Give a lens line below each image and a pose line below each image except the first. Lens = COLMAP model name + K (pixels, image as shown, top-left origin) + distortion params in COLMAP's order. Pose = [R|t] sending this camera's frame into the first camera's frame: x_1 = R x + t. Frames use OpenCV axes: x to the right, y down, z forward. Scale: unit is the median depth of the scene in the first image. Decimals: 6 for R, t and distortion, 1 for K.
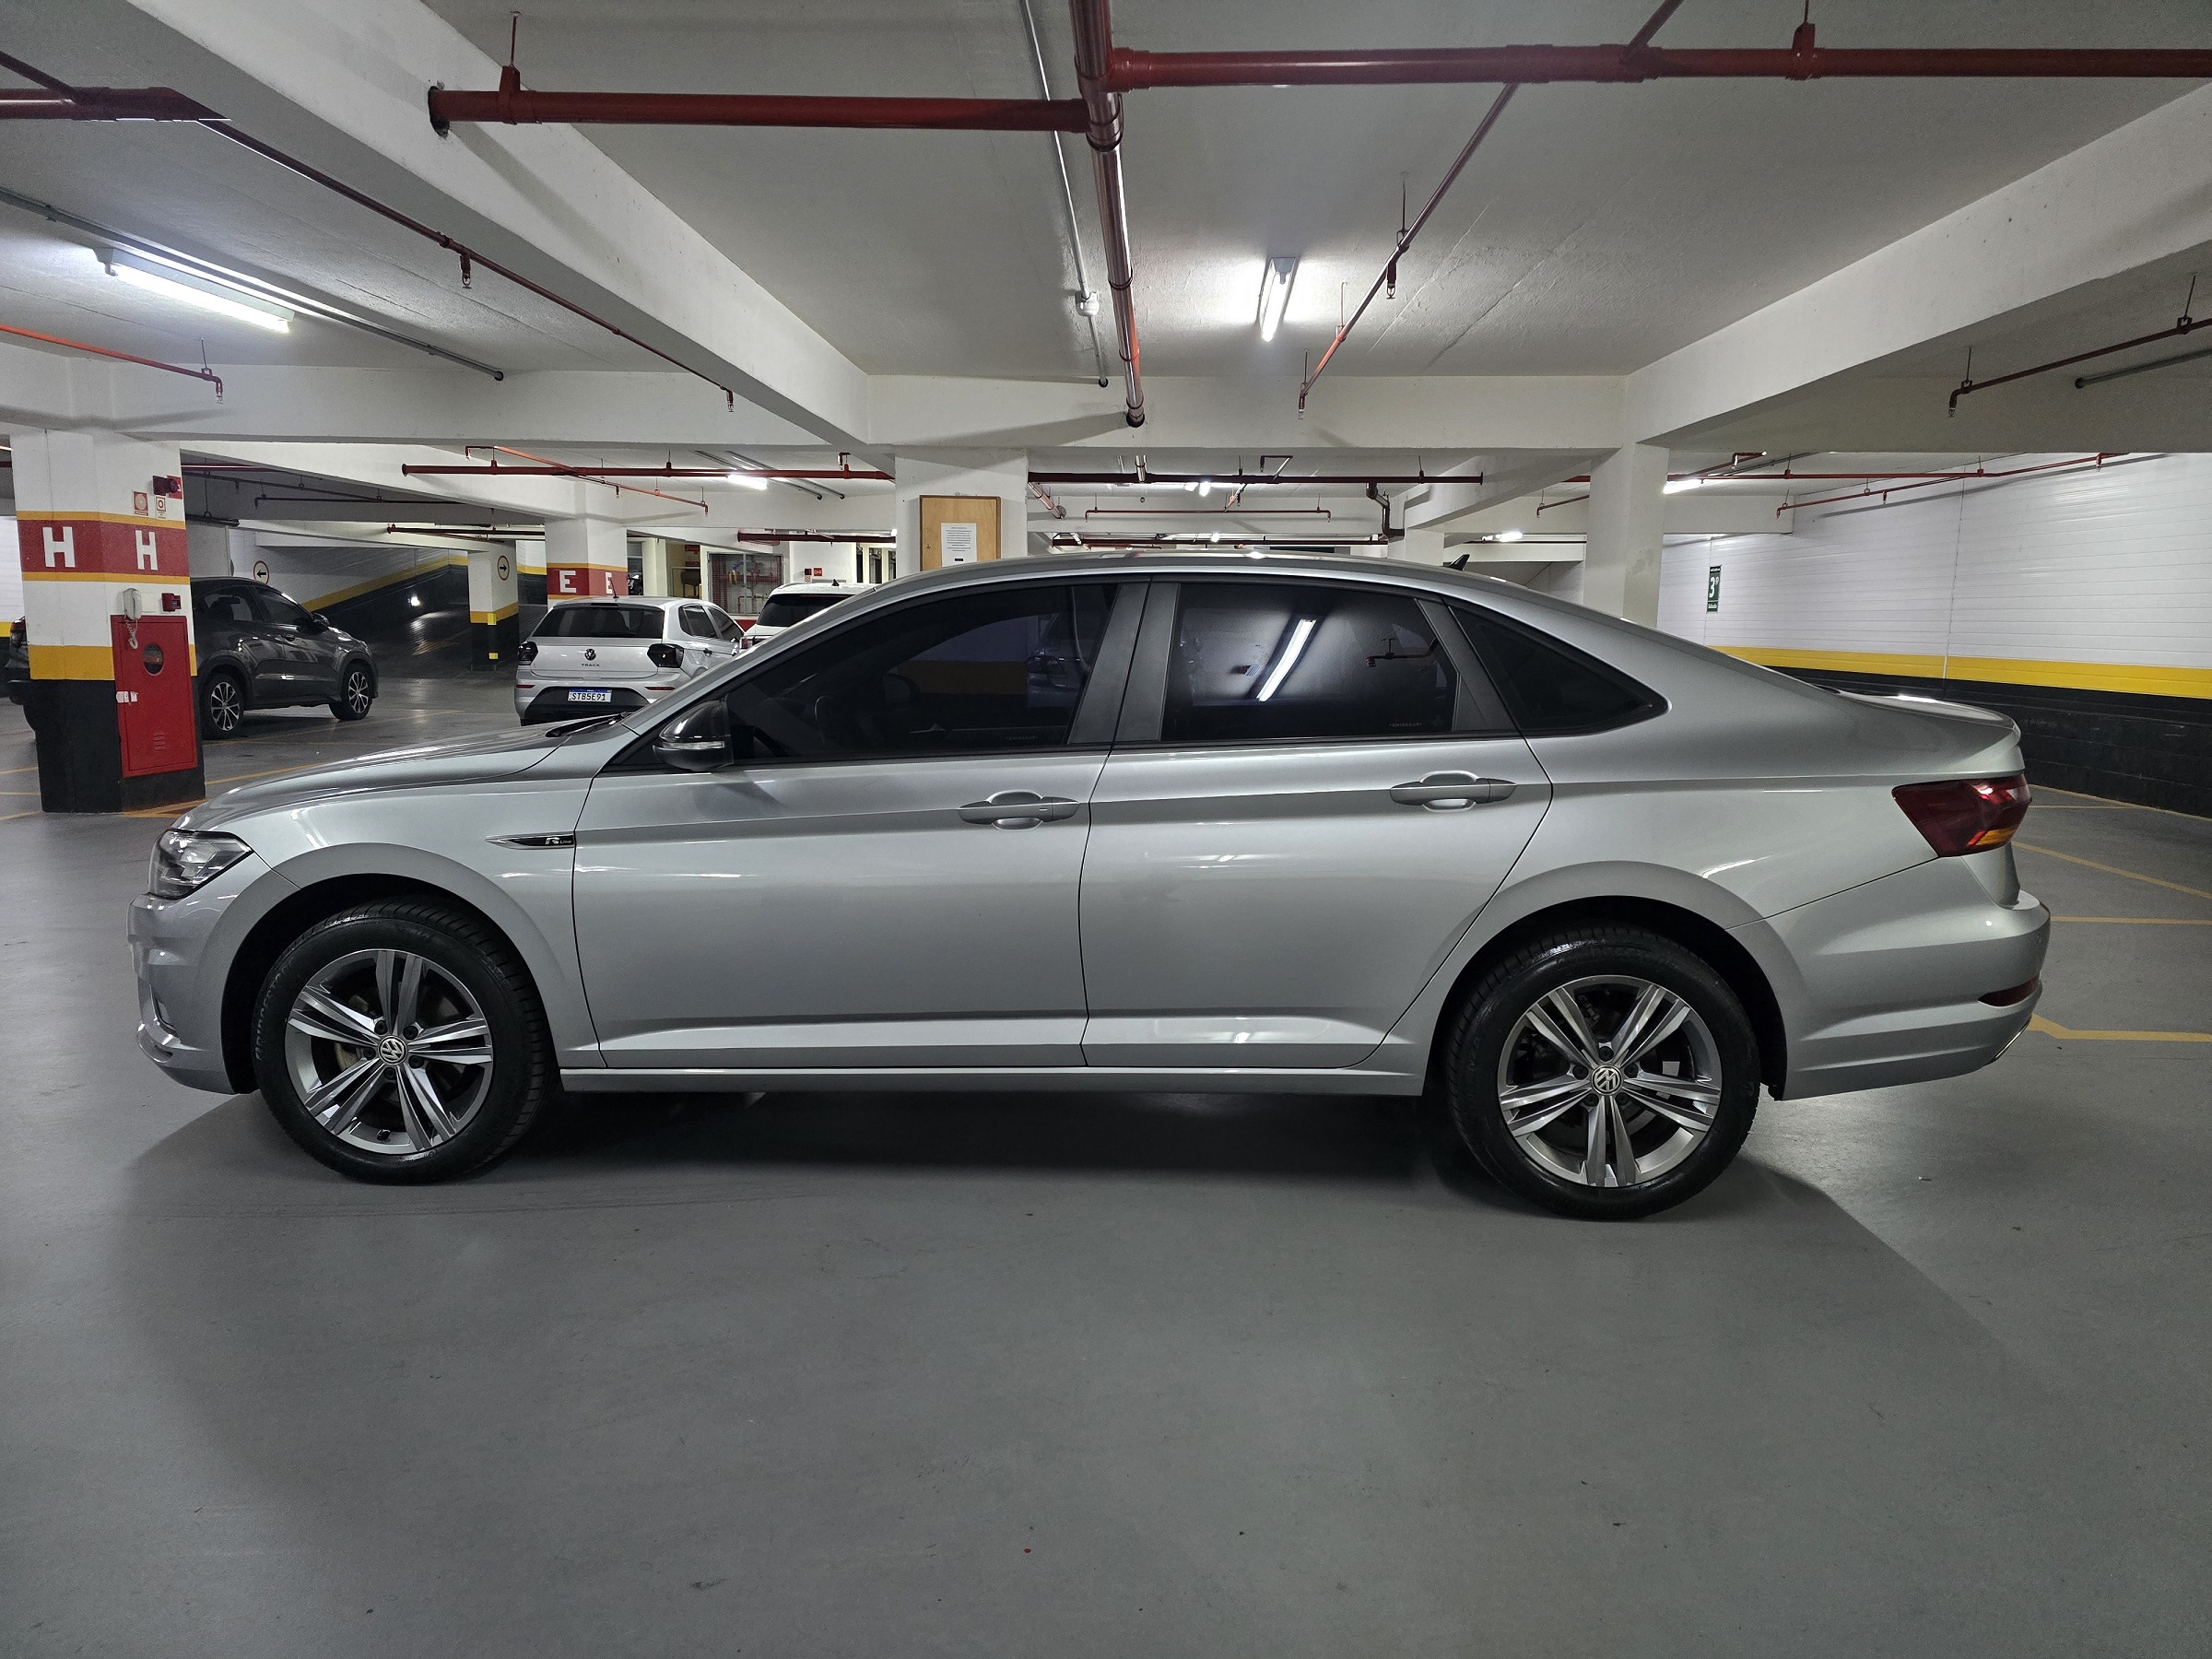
lens RADIAL K [[1482.4, 0, 1106.0], [0, 1482.4, 829.5], [0, 0, 1]] dist [0.092472, -0.088273]
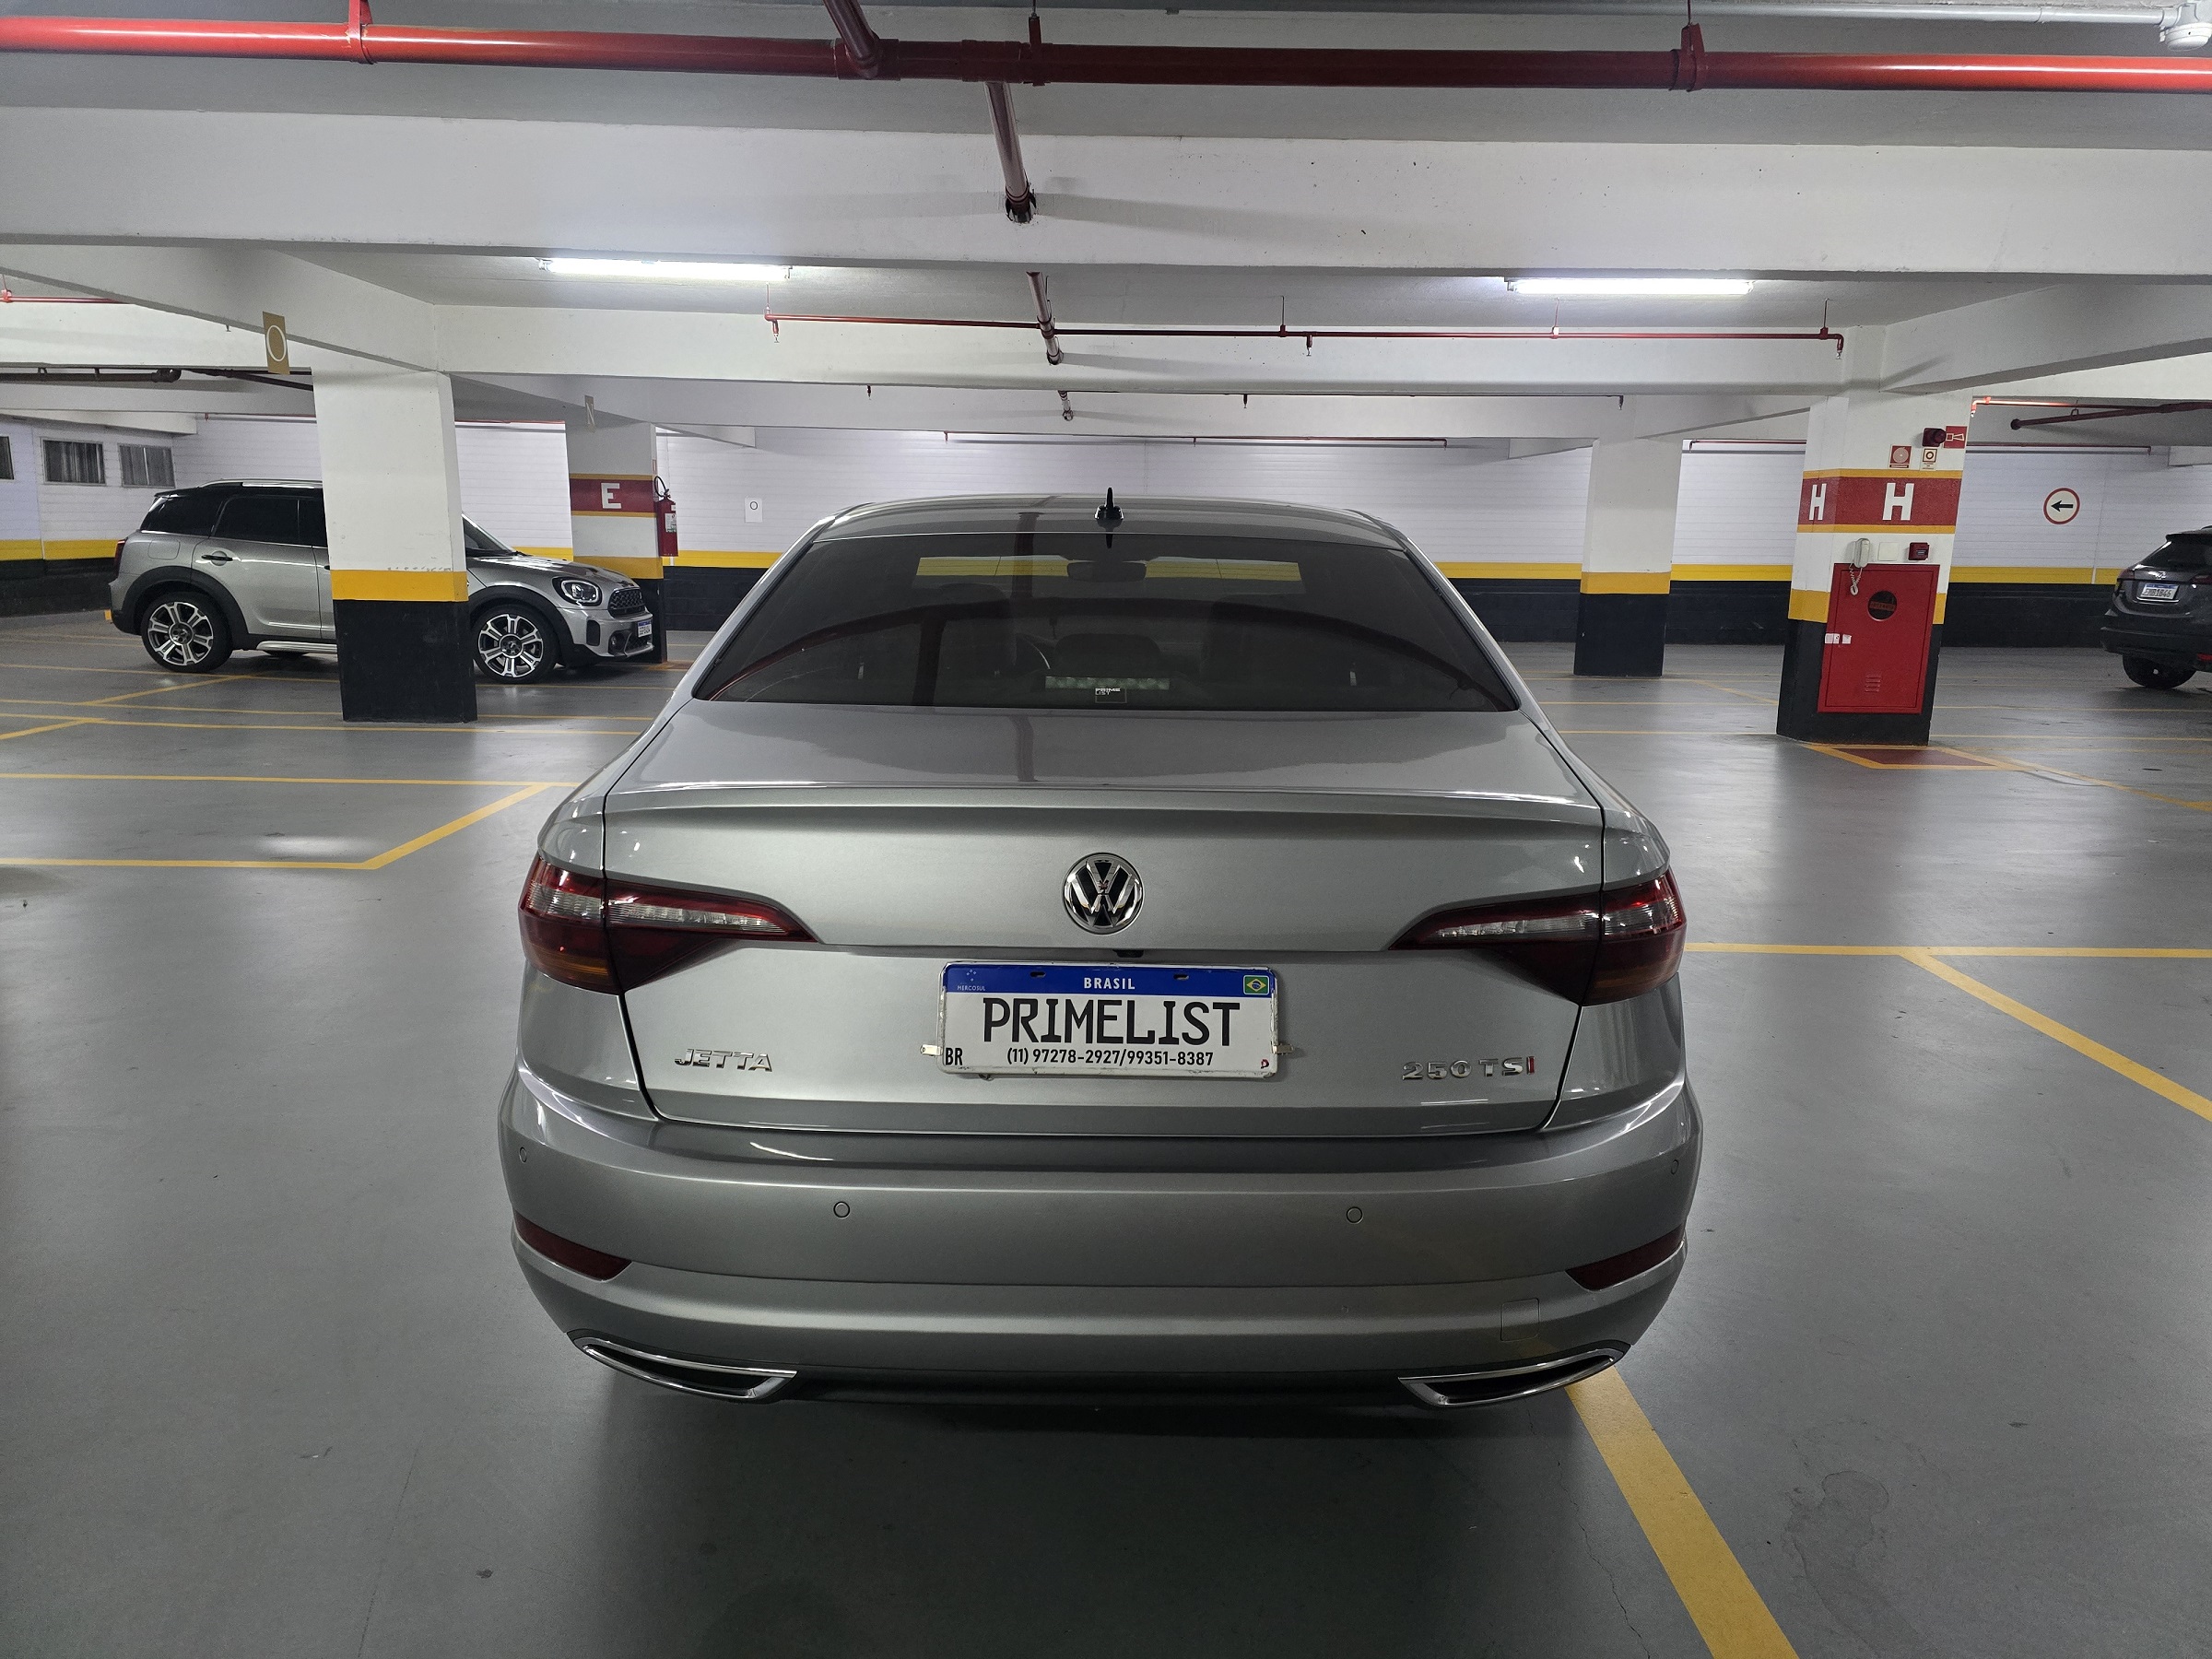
lens RADIAL K [[1482.4, 0, 1106.0], [0, 1482.4, 829.5], [0, 0, 1]] dist [0.092472, -0.088273]
pose [[0.036357, 0.184458, -0.982168, 0.420182], [-0.151500, 0.972475, 0.177029, -0.065051], [0.987788, 0.142363, 0.063302, 0.421601]]
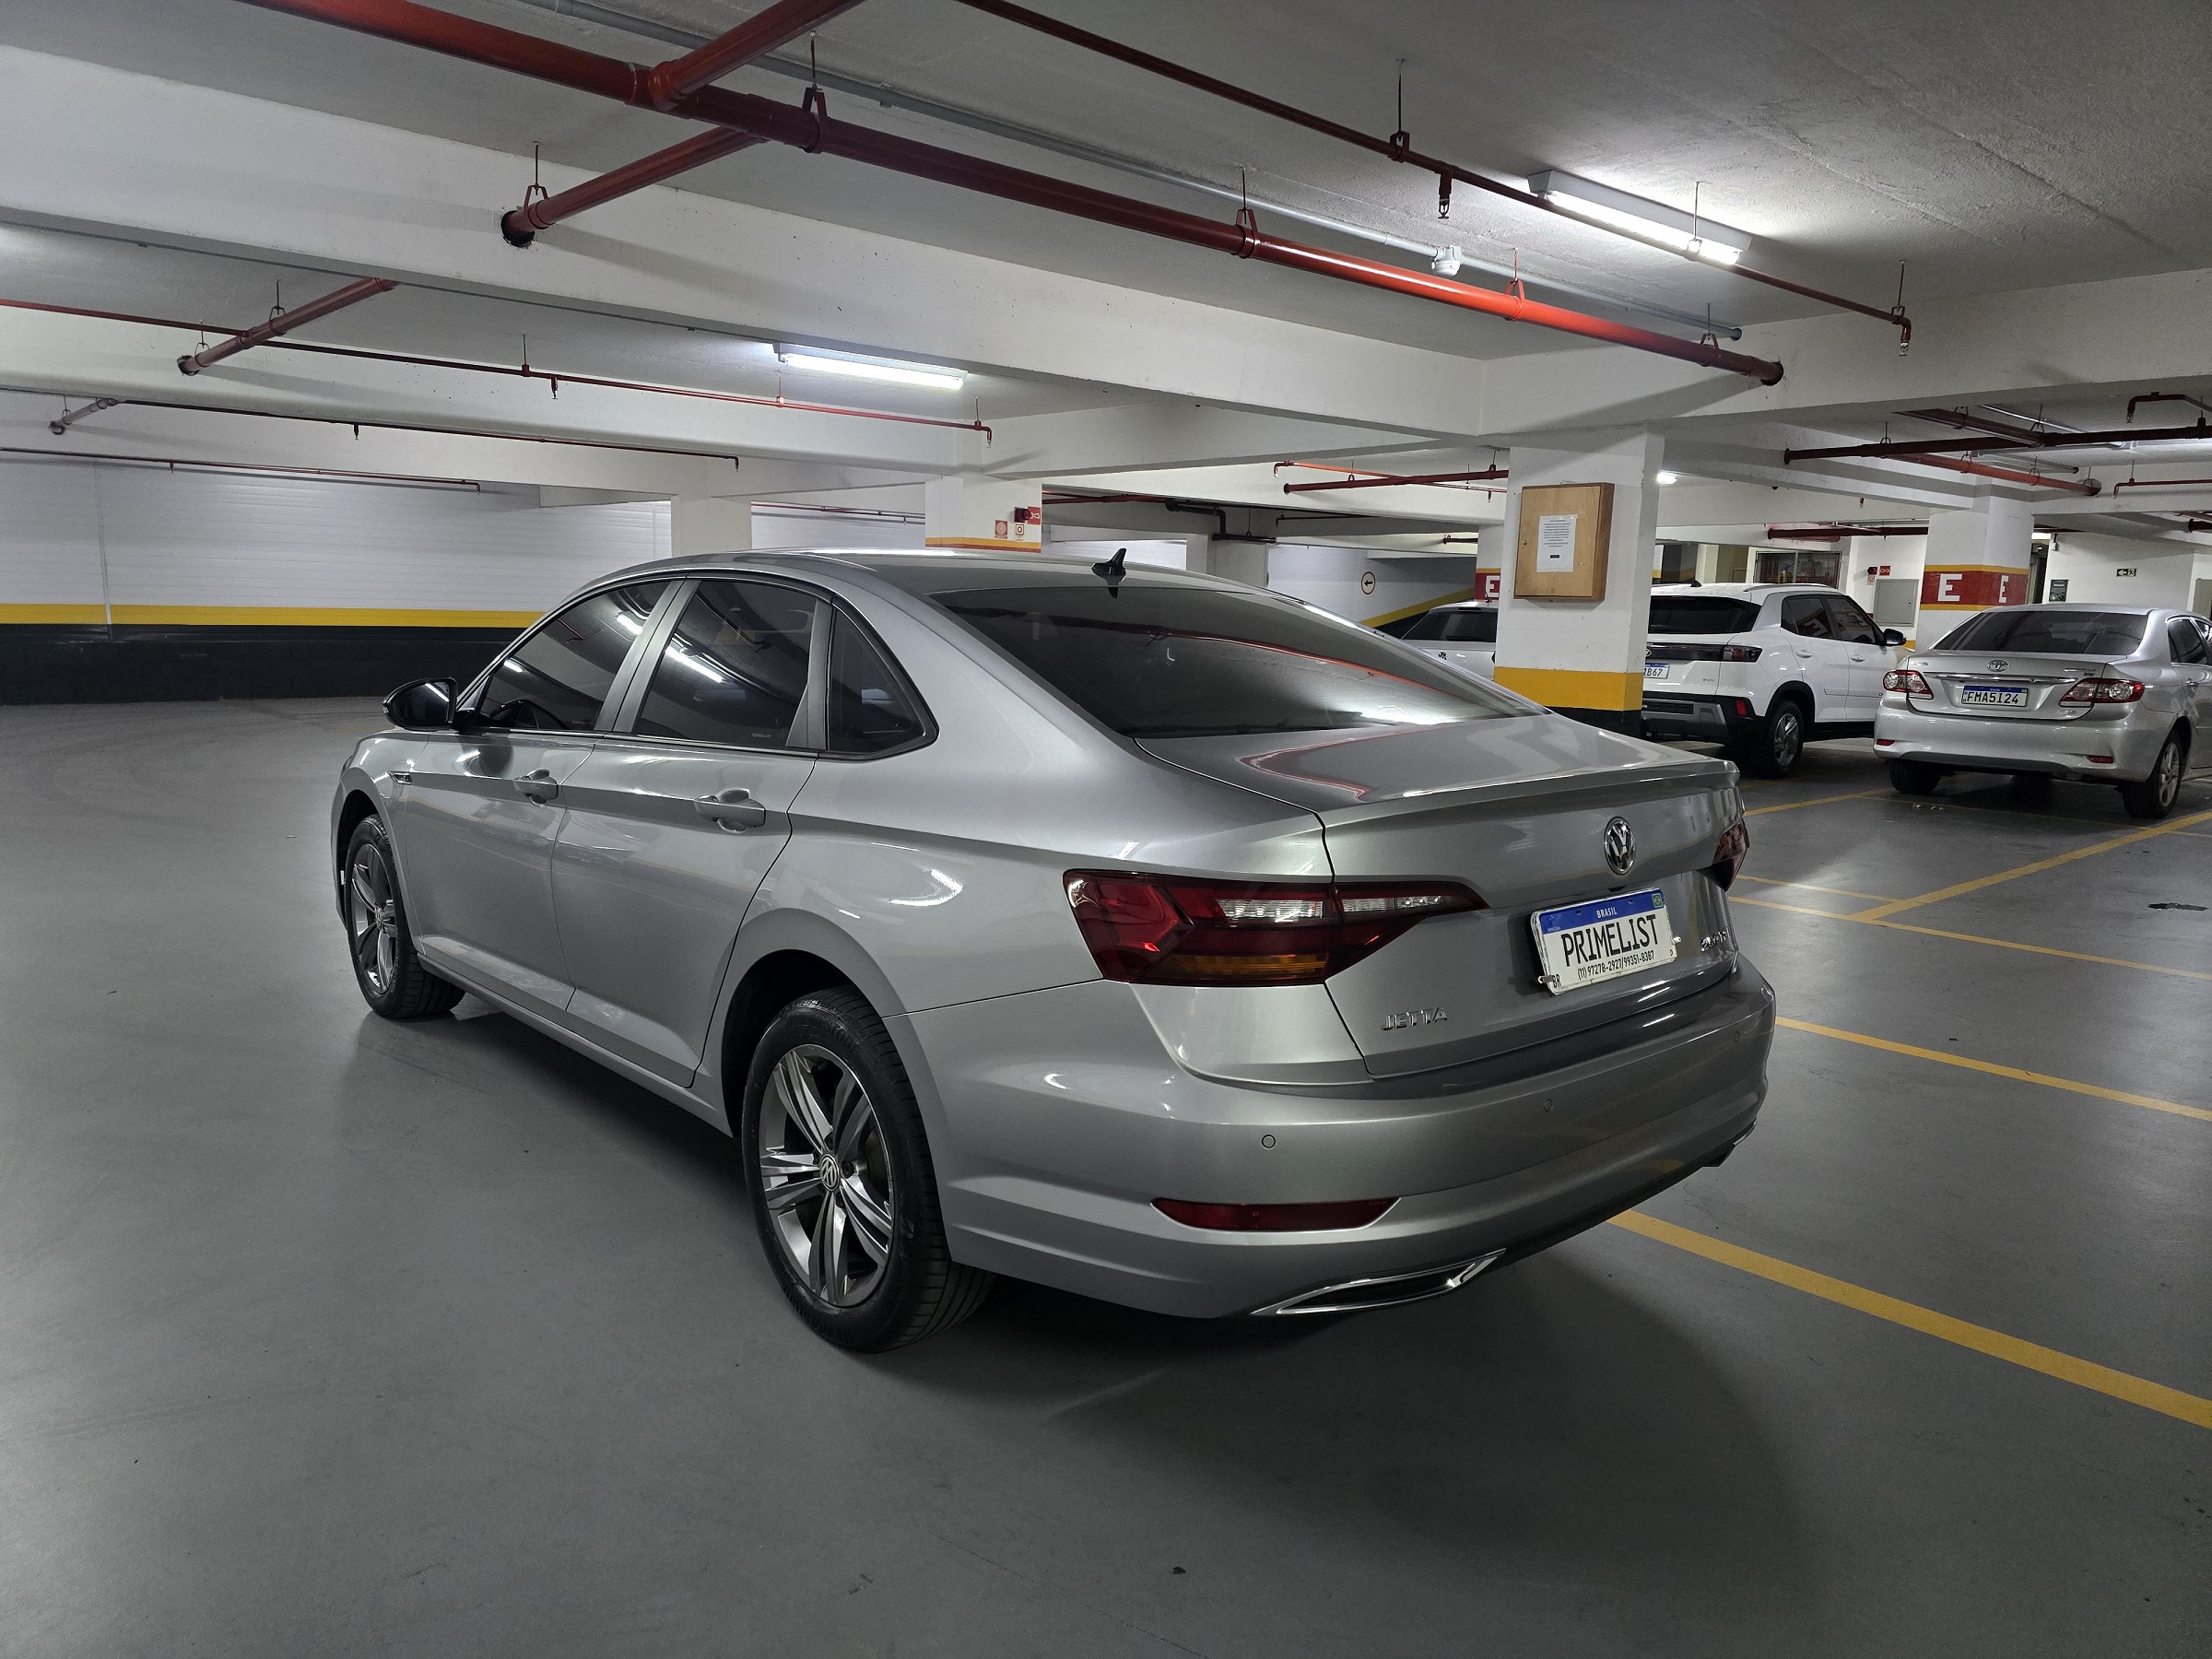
lens RADIAL K [[1500.8, 0, 1099.0], [0, 1500.8, 834.6], [0, 0, 1]] dist [0.054613, -0.049282]
pose [[0.686673, 0.114156, -0.717947, 0.364944], [-0.114968, 0.992218, 0.047806, -0.027889], [0.717818, 0.049714, 0.694454, 0.183302]]
